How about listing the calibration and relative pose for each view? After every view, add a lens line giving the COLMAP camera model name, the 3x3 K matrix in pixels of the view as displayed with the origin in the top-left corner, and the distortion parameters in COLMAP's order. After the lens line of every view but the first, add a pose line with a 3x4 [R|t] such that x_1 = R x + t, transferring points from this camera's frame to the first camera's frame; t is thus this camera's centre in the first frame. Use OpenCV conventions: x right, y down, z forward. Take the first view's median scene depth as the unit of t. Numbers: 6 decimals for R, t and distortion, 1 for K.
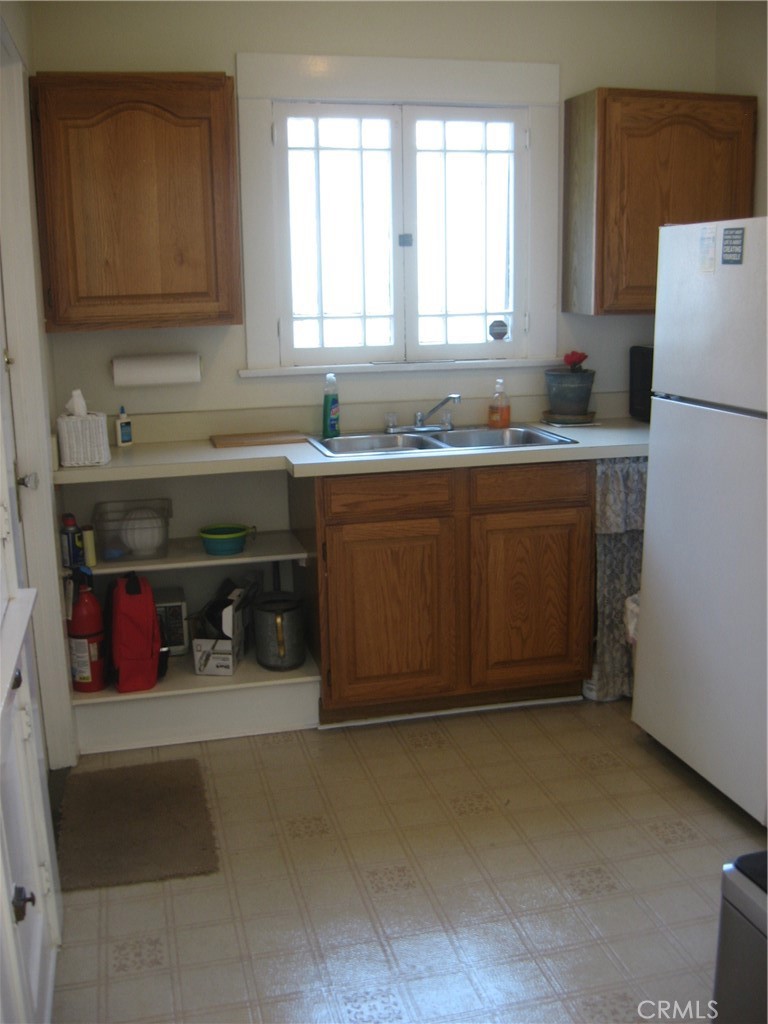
lens RADIAL K [[1060.8, 0, 384.0], [0, 1060.8, 512.0], [0, 0, 1]] dist [-0.069473, 0.000576]
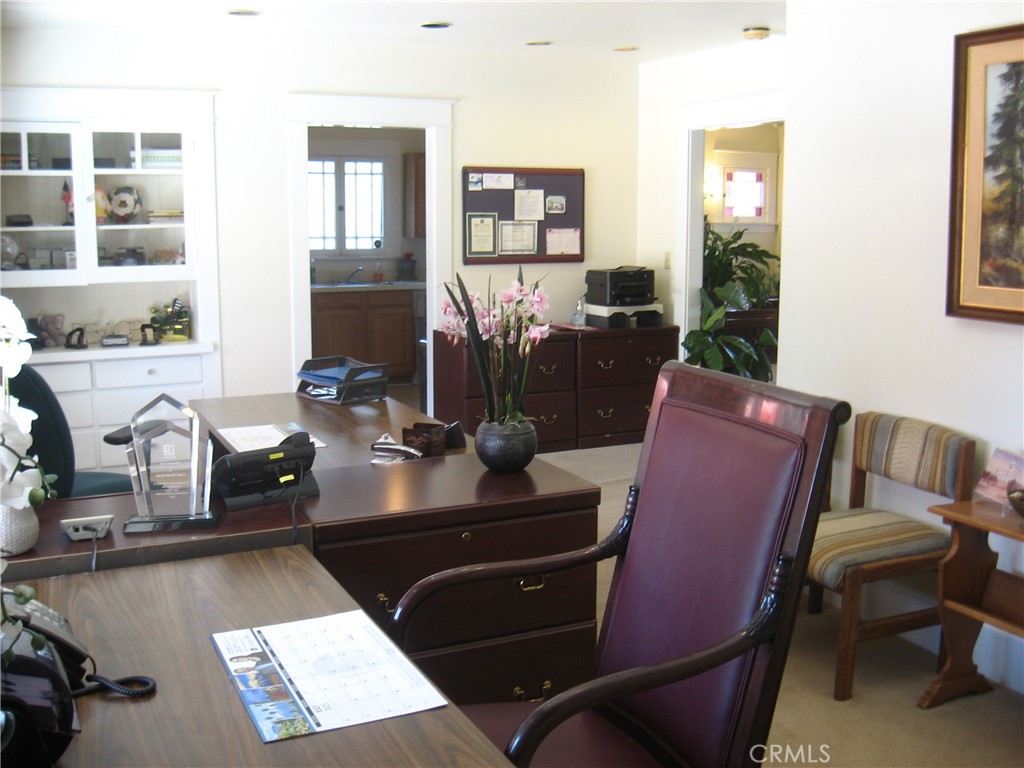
lens RADIAL K [[1060.8, 0, 512.0], [0, 1060.8, 384.0], [0, 0, 1]] dist [-0.069473, 0.000576]
pose [[0.976373, -0.010238, 0.215849, -0.129530], [0.021703, 0.998472, -0.050812, 0.302442], [-0.214999, 0.054296, 0.975104, -1.538175]]
